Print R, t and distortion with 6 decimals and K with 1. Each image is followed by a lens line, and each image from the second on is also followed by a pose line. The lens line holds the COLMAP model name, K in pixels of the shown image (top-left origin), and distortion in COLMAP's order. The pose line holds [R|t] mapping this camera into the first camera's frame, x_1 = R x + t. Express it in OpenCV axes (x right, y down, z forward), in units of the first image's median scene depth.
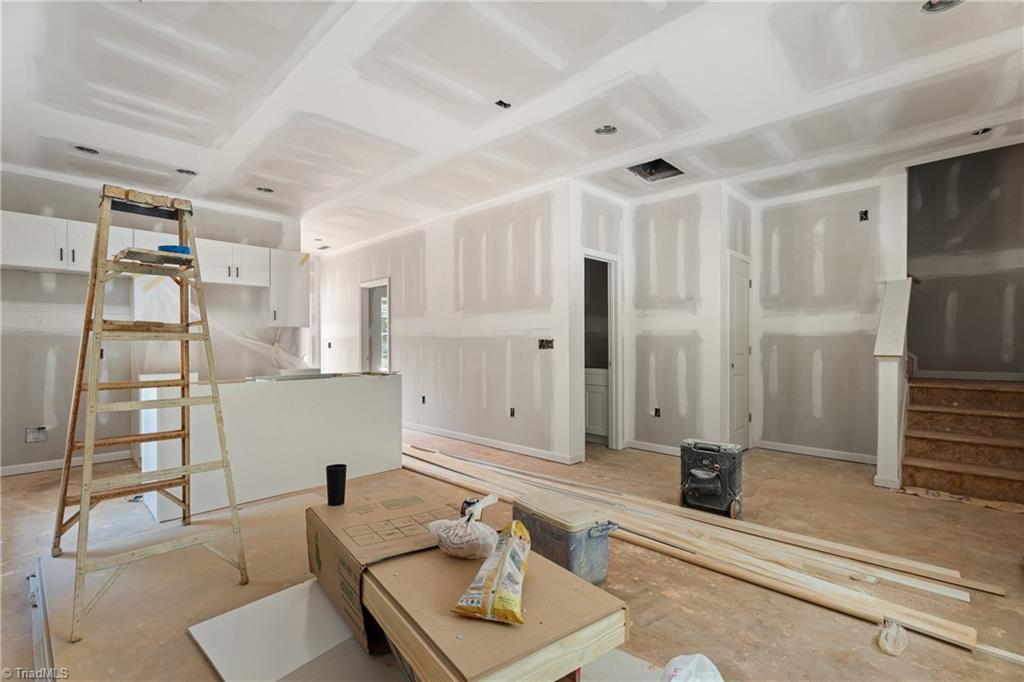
lens RADIAL K [[458.6, 0, 509.9], [0, 458.6, 346.3], [0, 0, 1]] dist [0.019446, 0.001261]
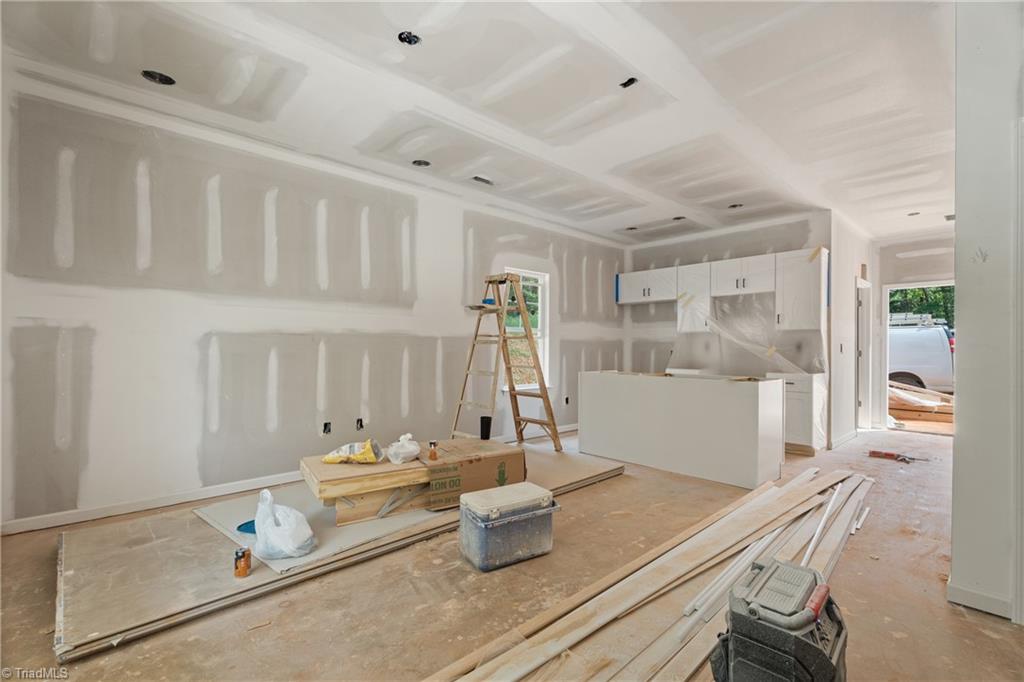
lens RADIAL K [[458.6, 0, 509.9], [0, 458.6, 342.4], [0, 0, 1]] dist [0.019446, 0.001261]
pose [[-0.060369, -0.010925, -0.998116, 0.836707], [-0.015014, 0.999837, -0.010035, 0.004778], [0.998063, 0.014380, -0.060523, 0.757998]]
